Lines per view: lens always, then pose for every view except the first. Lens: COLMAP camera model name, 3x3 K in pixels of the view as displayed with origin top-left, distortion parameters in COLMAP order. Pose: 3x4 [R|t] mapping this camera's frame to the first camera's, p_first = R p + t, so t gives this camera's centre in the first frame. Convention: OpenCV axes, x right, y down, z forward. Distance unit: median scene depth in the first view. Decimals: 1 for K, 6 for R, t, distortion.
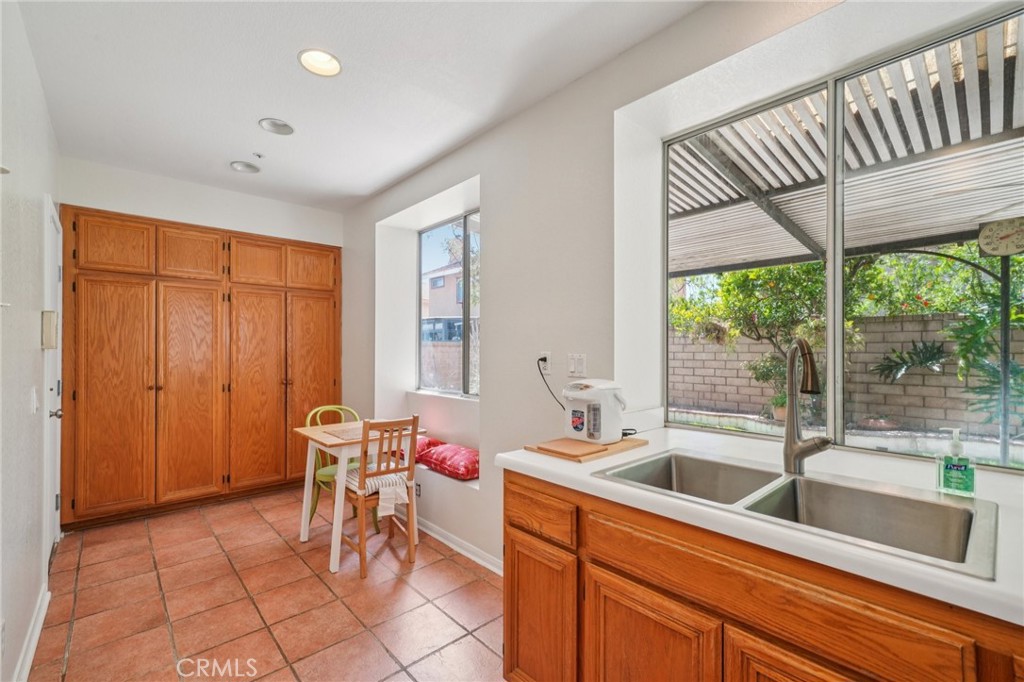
lens RADIAL K [[445.6, 0, 505.2], [0, 445.6, 348.0], [0, 0, 1]] dist [0.004953, 0.000334]
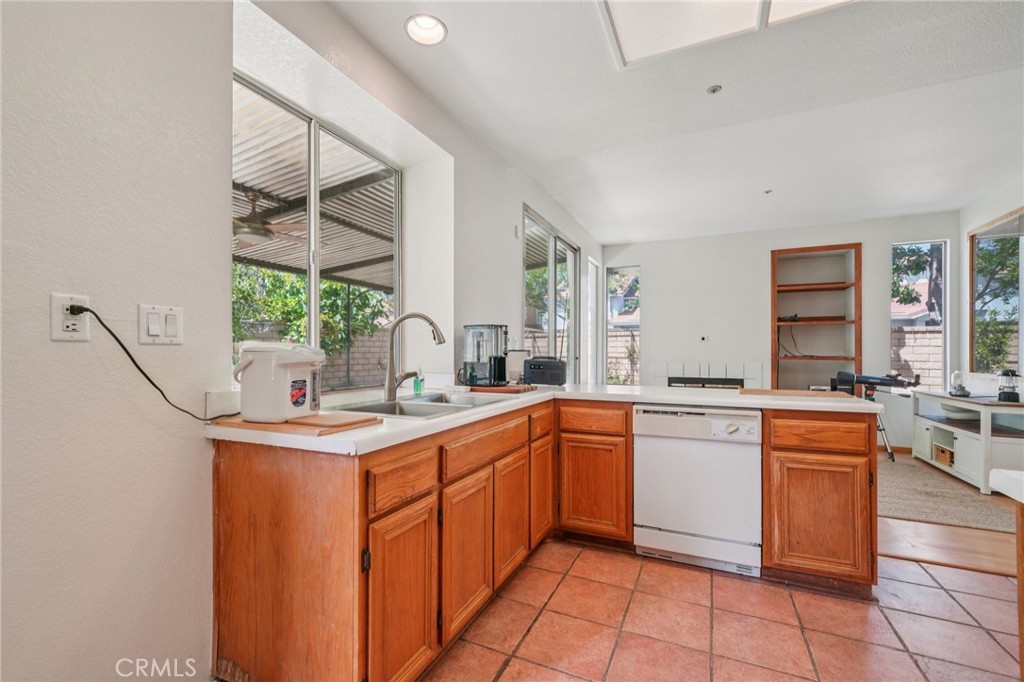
lens RADIAL K [[445.6, 0, 508.0], [0, 445.6, 347.5], [0, 0, 1]] dist [0.004953, 0.000334]
pose [[-0.397250, 0.005218, 0.917696, -0.351825], [-0.009069, 0.999913, -0.009611, 0.042830], [-0.917666, -0.012140, -0.397168, 0.482129]]
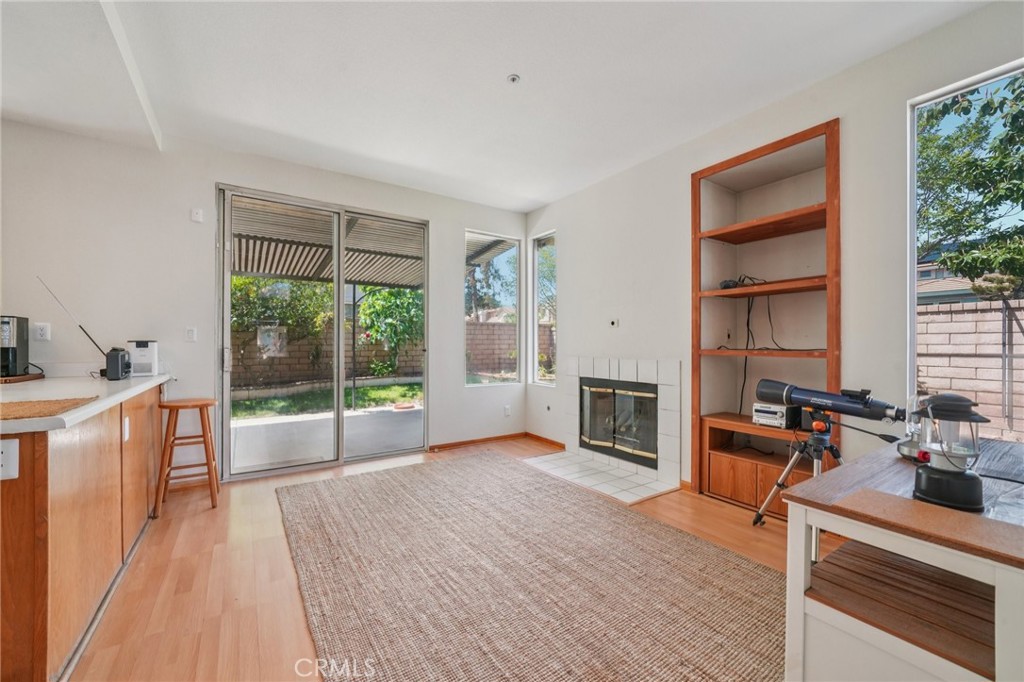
lens RADIAL K [[396.2, 0, 508.1], [0, 396.2, 345.1], [0, 0, 1]] dist [-0.014411, 0.000329]
pose [[0.130799, -0.003315, 0.991403, -0.159329], [-0.004185, 0.999984, 0.003896, 0.040816], [-0.991400, -0.004658, 0.130783, -0.739989]]
